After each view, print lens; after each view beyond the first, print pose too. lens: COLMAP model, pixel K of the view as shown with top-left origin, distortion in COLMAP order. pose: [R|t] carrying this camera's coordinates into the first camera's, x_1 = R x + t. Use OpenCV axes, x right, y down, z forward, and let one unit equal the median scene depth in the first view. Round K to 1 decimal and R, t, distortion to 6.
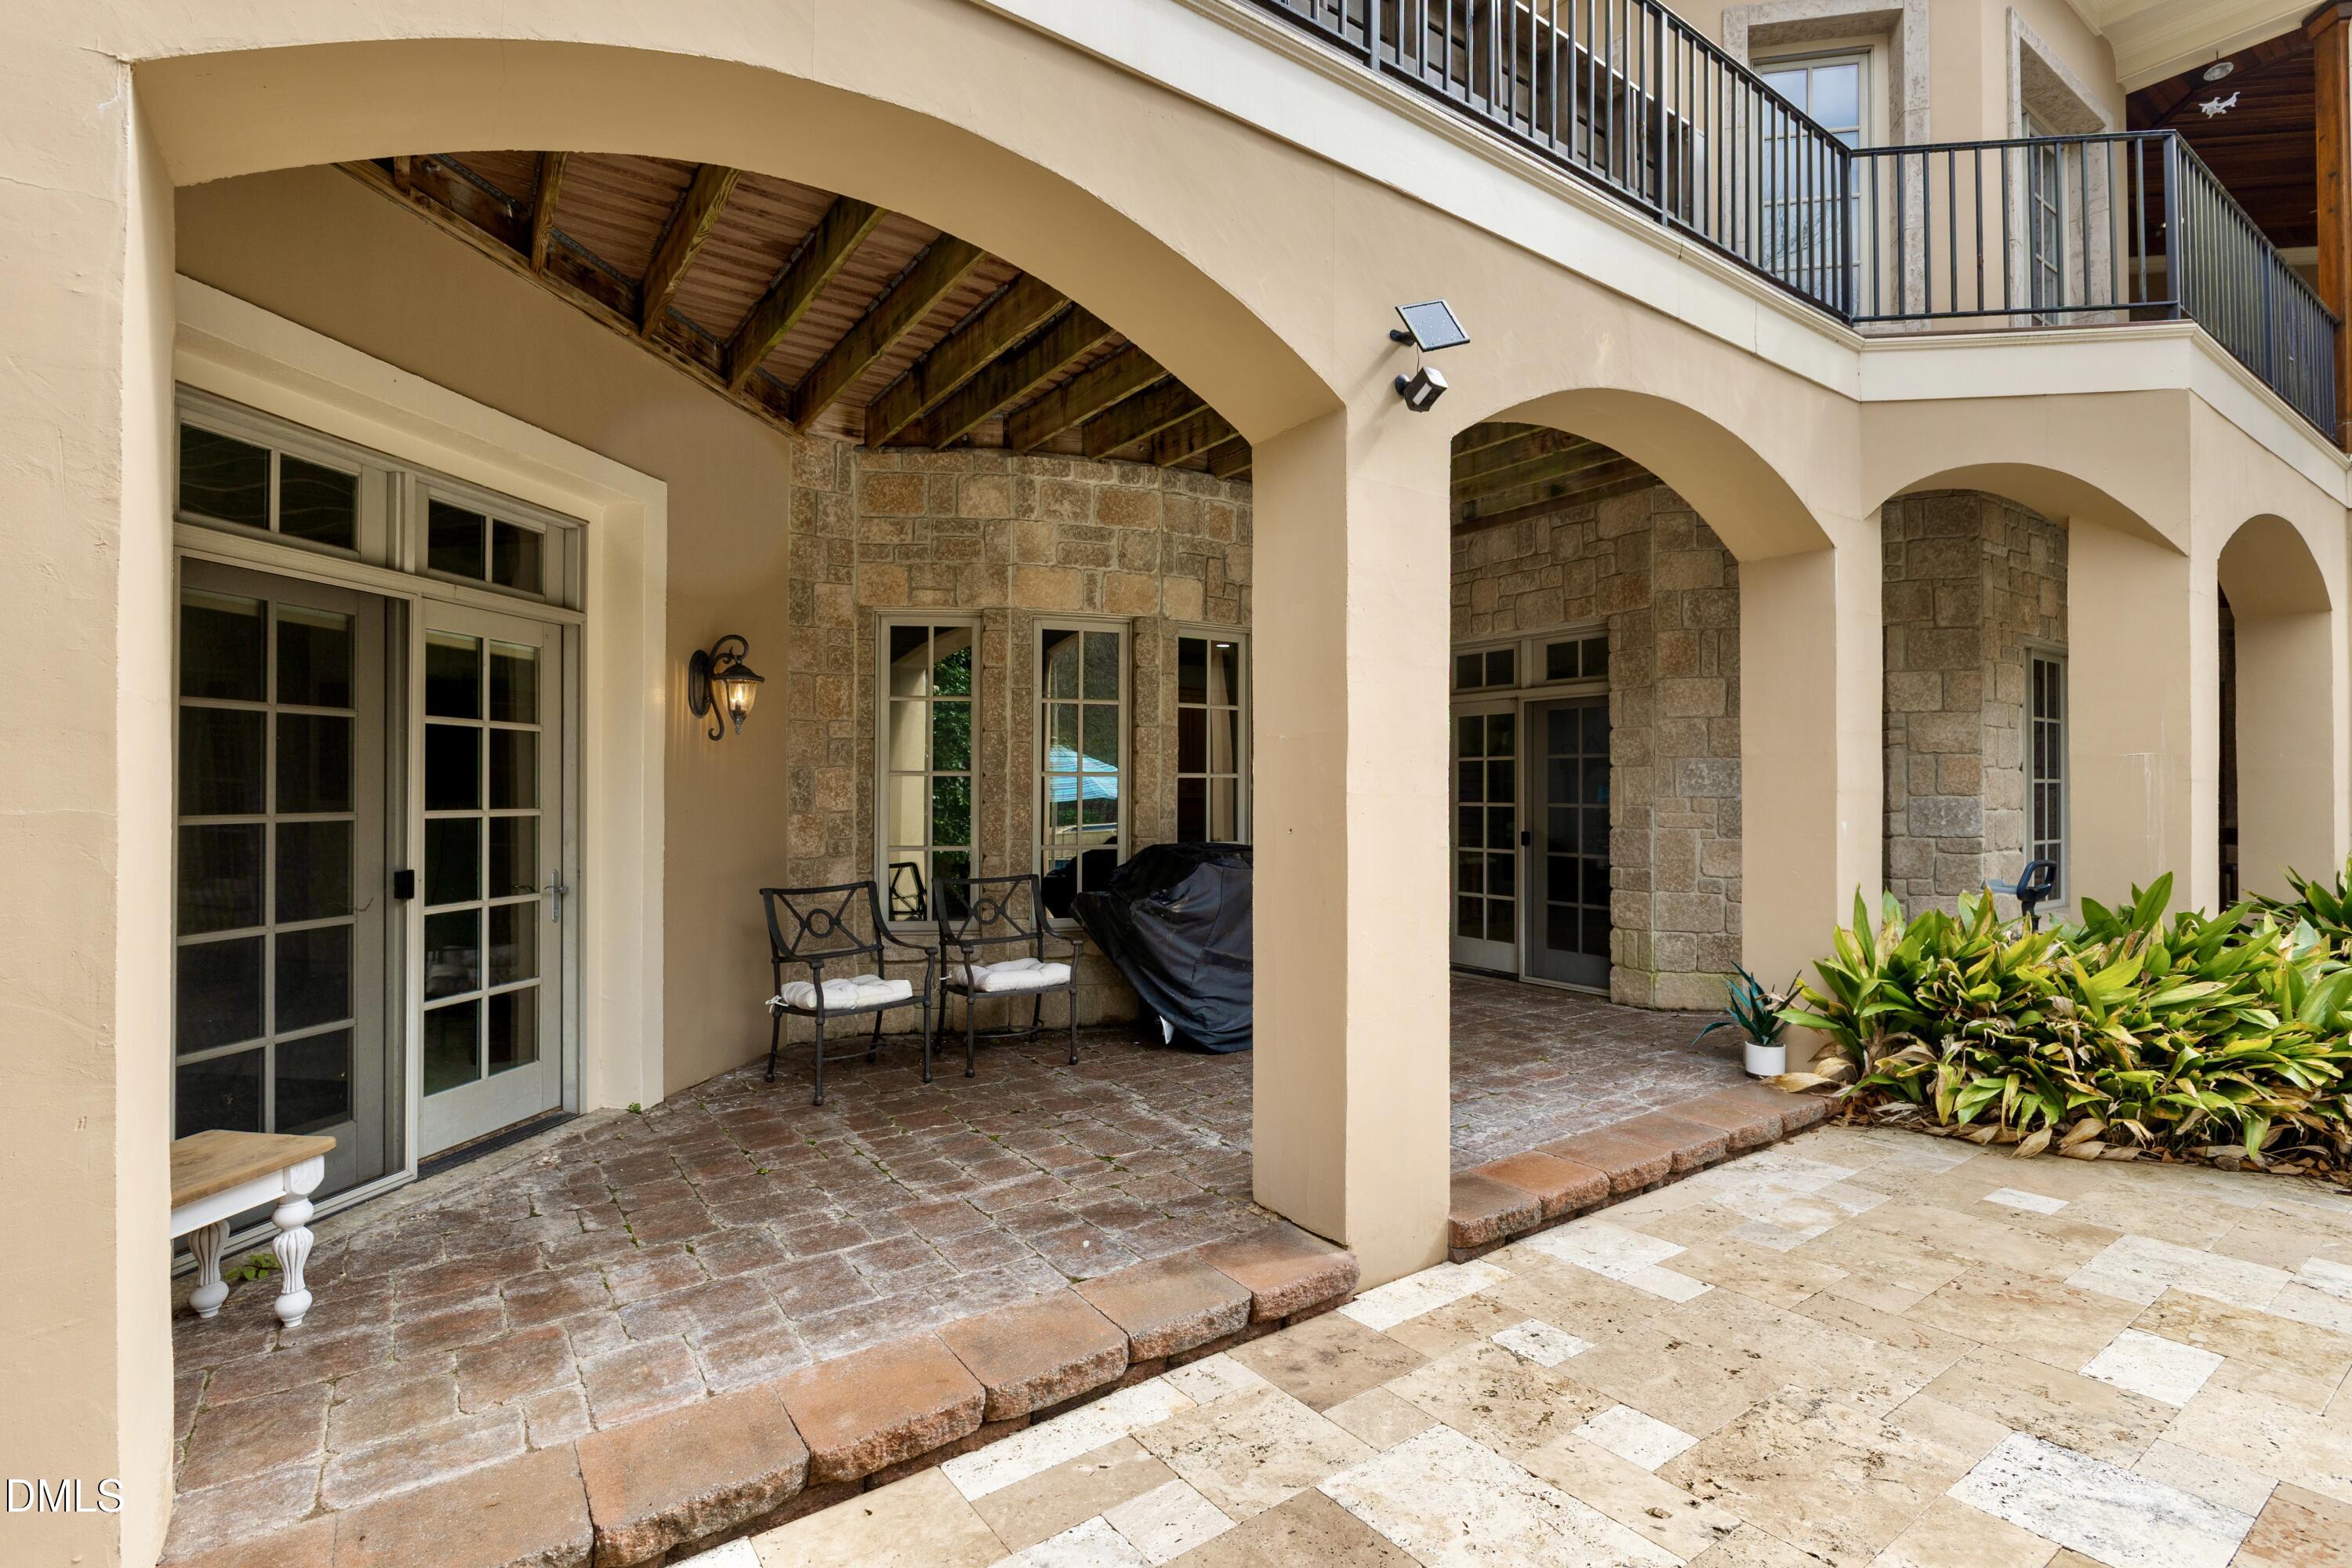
lens RADIAL K [[1105.3, 0, 1177.3], [0, 1105.3, 784.5], [0, 0, 1]] dist [-0.001710, -0.000059]
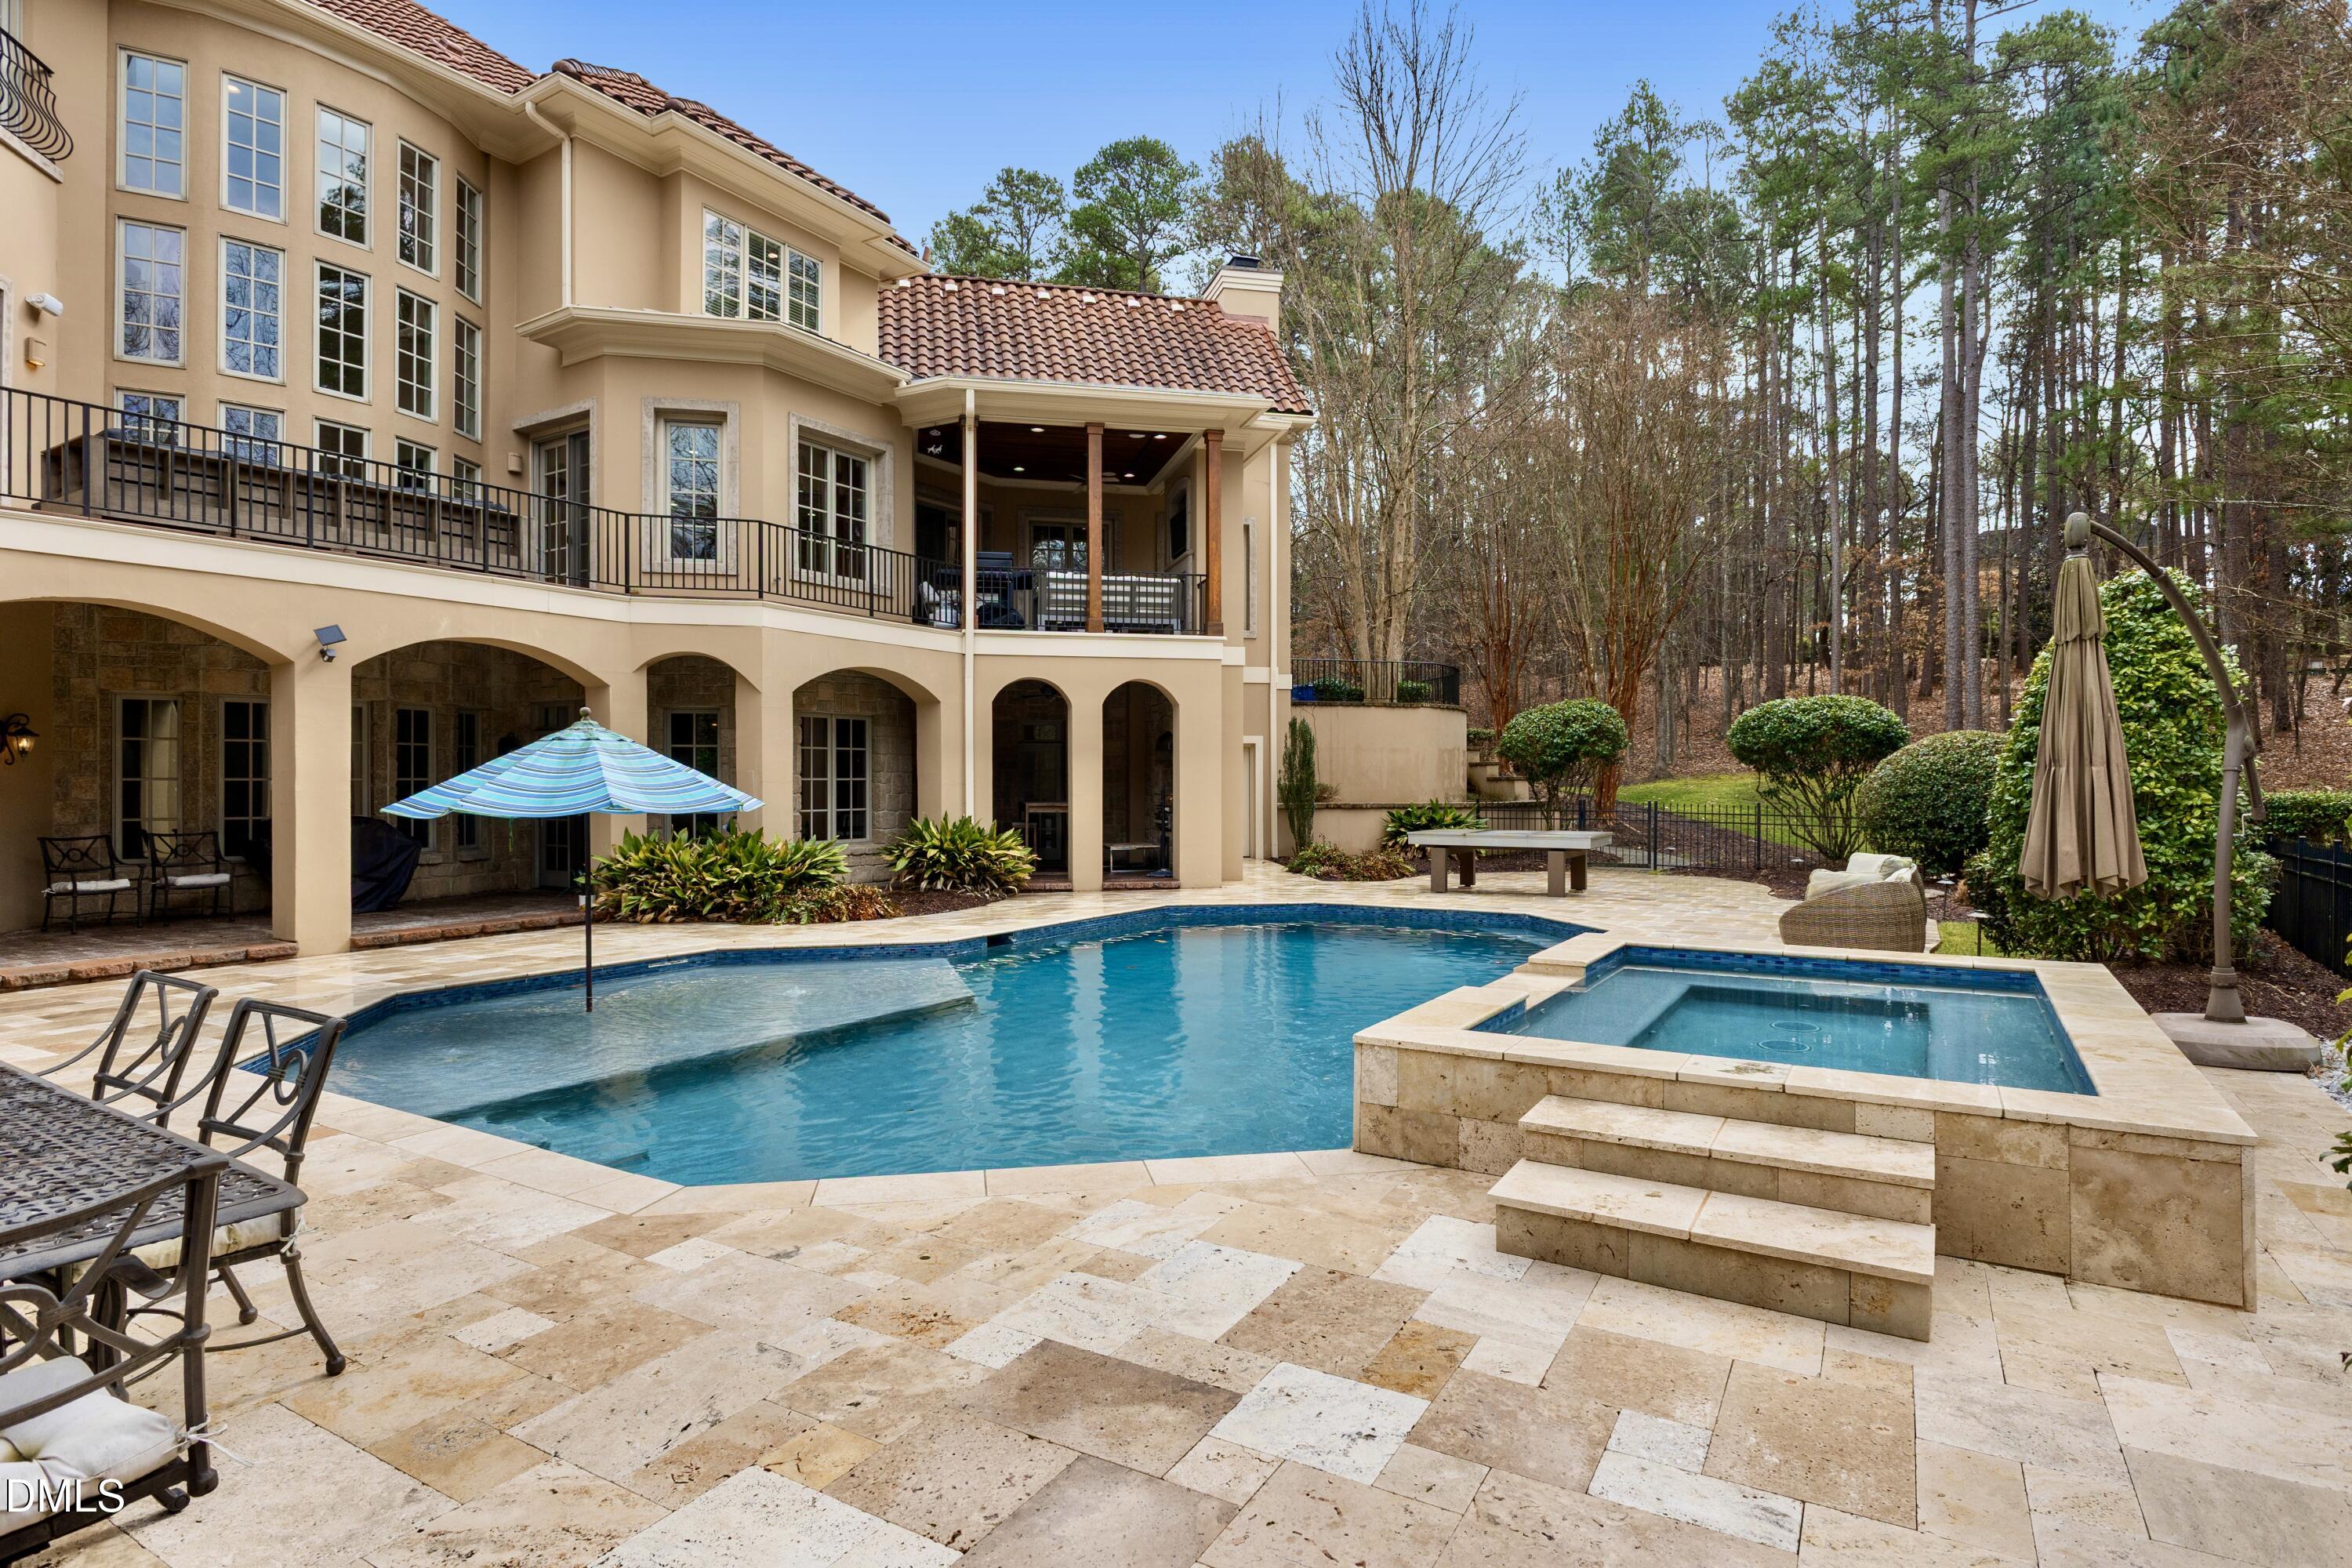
lens RADIAL K [[1253.7, 0, 1172.8], [0, 1253.7, 777.5], [0, 0, 1]] dist [0.000903, -0.000074]
pose [[0.920074, -0.003099, 0.391733, 0.638460], [-0.000015, 0.999968, 0.007947, -0.035079], [-0.391745, -0.007318, 0.920045, -1.934666]]
